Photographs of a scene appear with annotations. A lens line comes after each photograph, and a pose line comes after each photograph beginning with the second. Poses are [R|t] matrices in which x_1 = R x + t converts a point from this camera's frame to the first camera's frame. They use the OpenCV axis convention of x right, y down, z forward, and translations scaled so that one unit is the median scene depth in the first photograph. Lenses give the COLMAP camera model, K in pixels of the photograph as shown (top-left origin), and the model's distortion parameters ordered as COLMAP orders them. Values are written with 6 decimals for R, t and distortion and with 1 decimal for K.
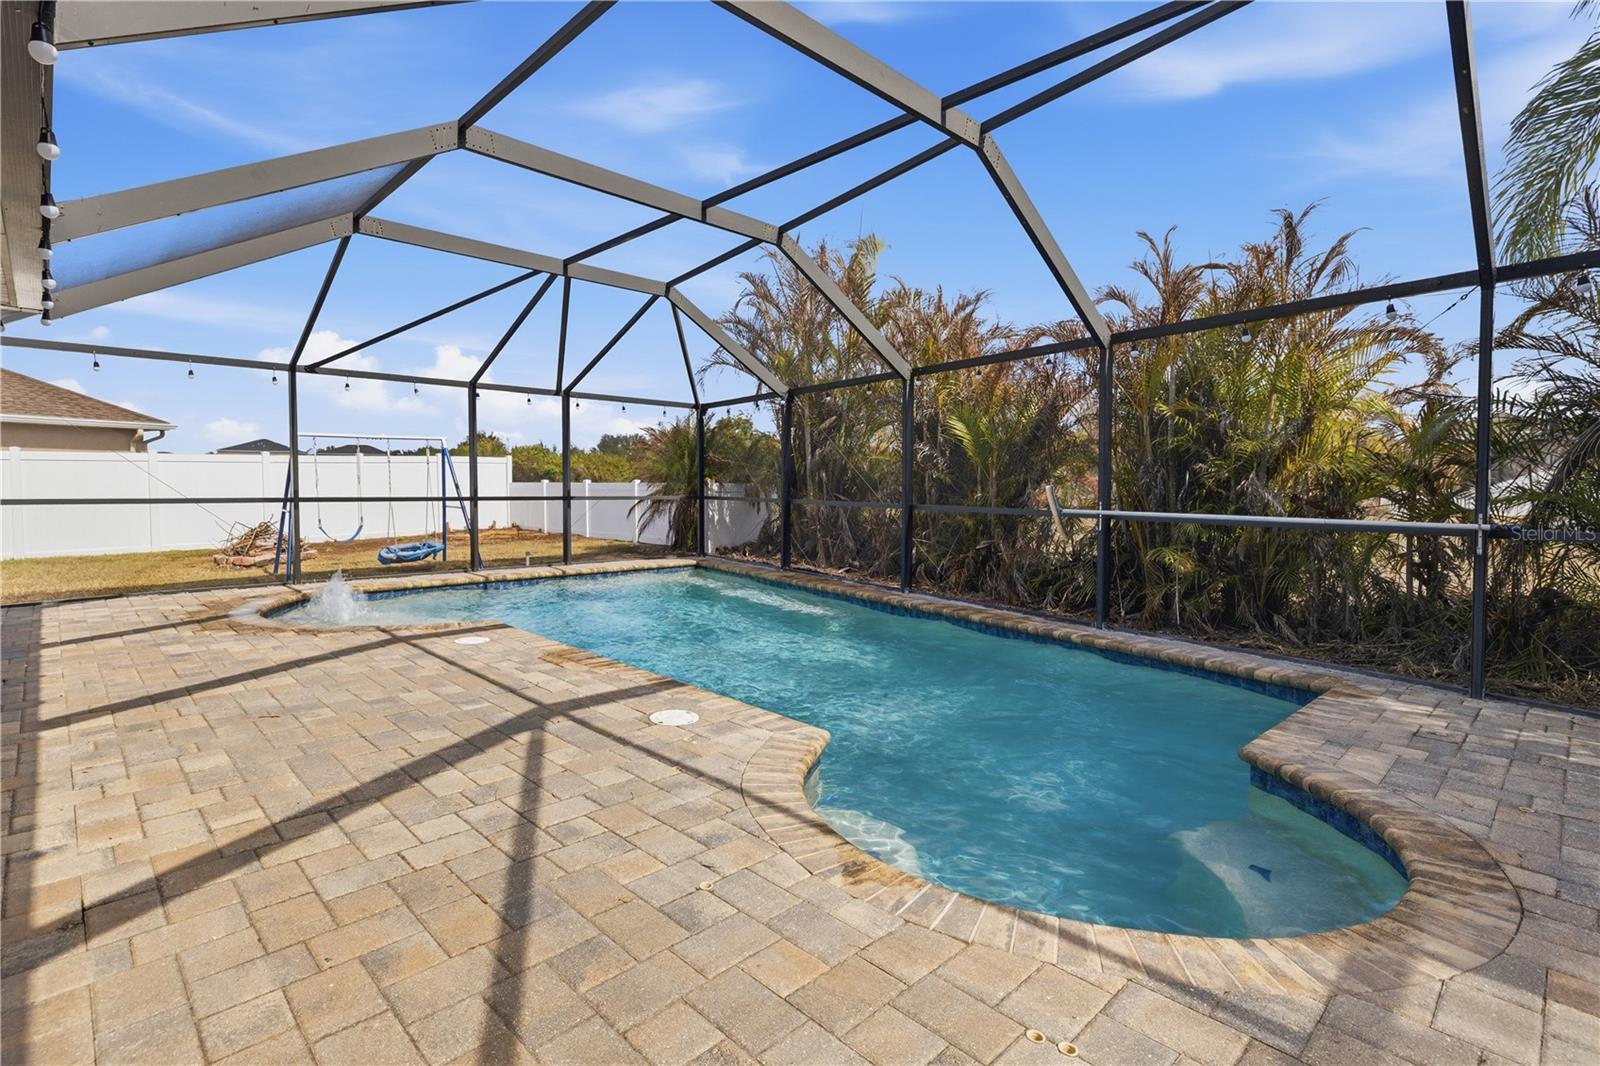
lens RADIAL K [[770.8, 0, 800.0], [0, 770.8, 533.0], [0, 0, 1]] dist [0.014268, -0.000680]
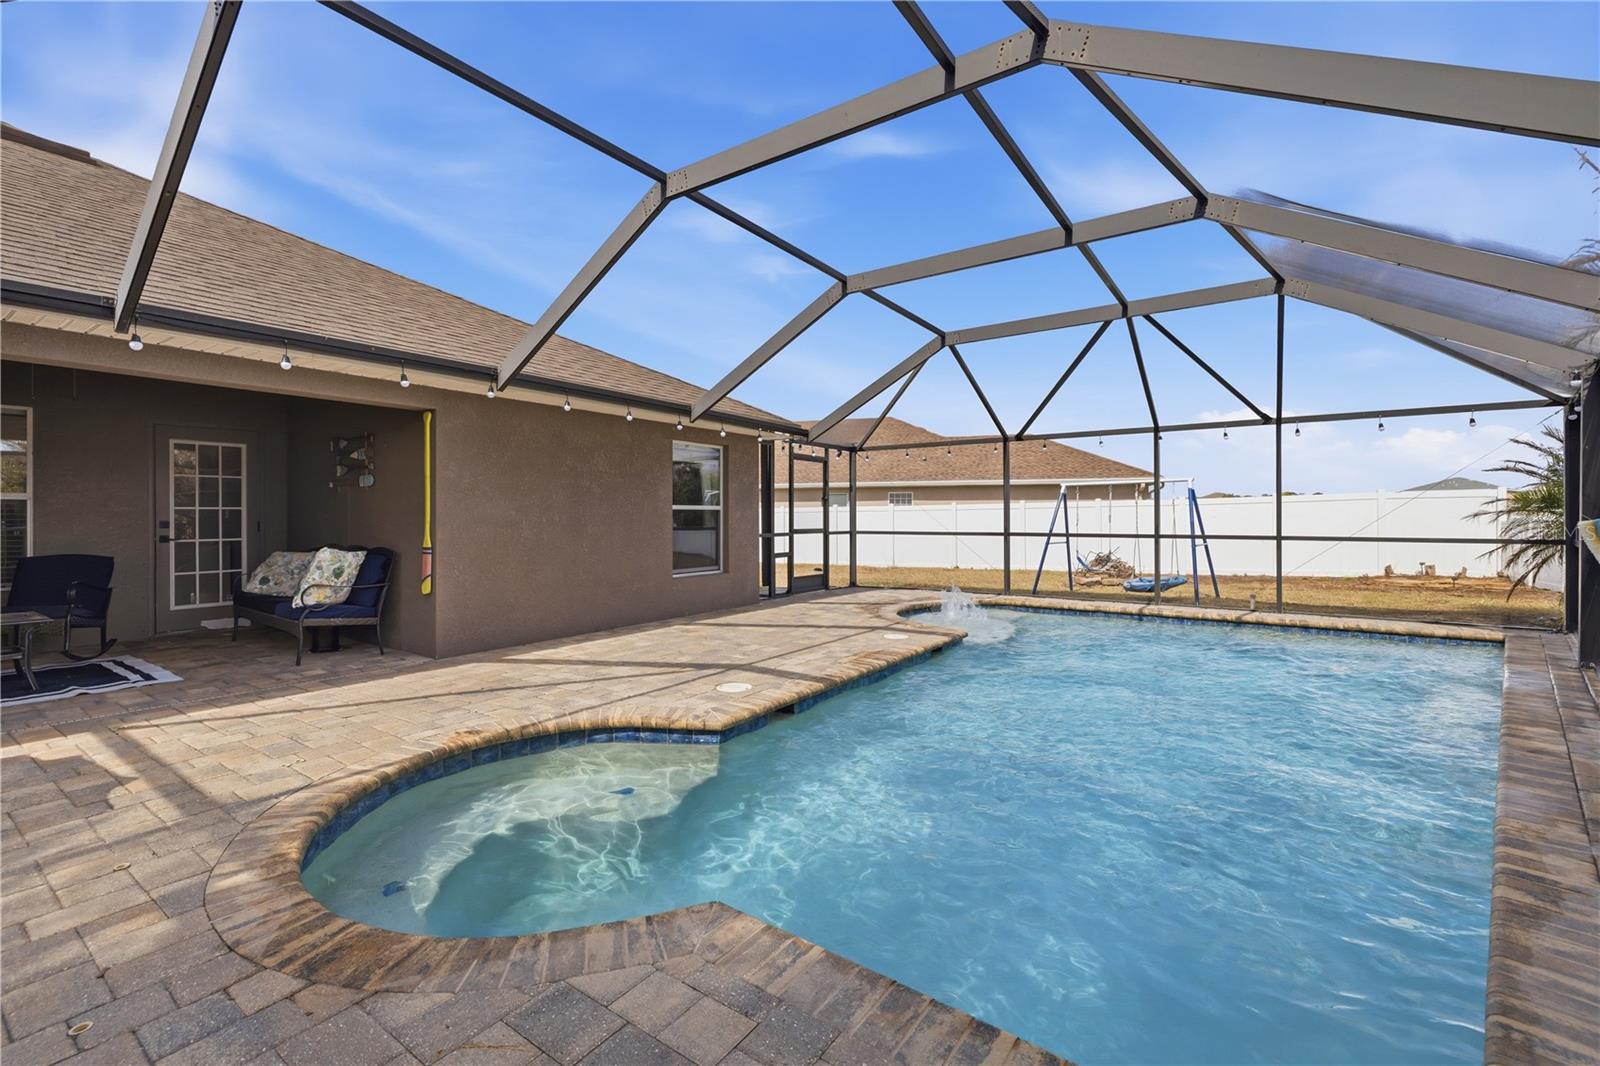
lens RADIAL K [[682.9, 0, 801.7], [0, 682.9, 520.9], [0, 0, 1]] dist [-0.000397, -0.000033]
pose [[0.185972, -0.008334, -0.982520, 1.744851], [-0.060427, 0.997974, -0.019902, -0.076120], [0.980695, 0.063072, 0.185092, 1.382781]]
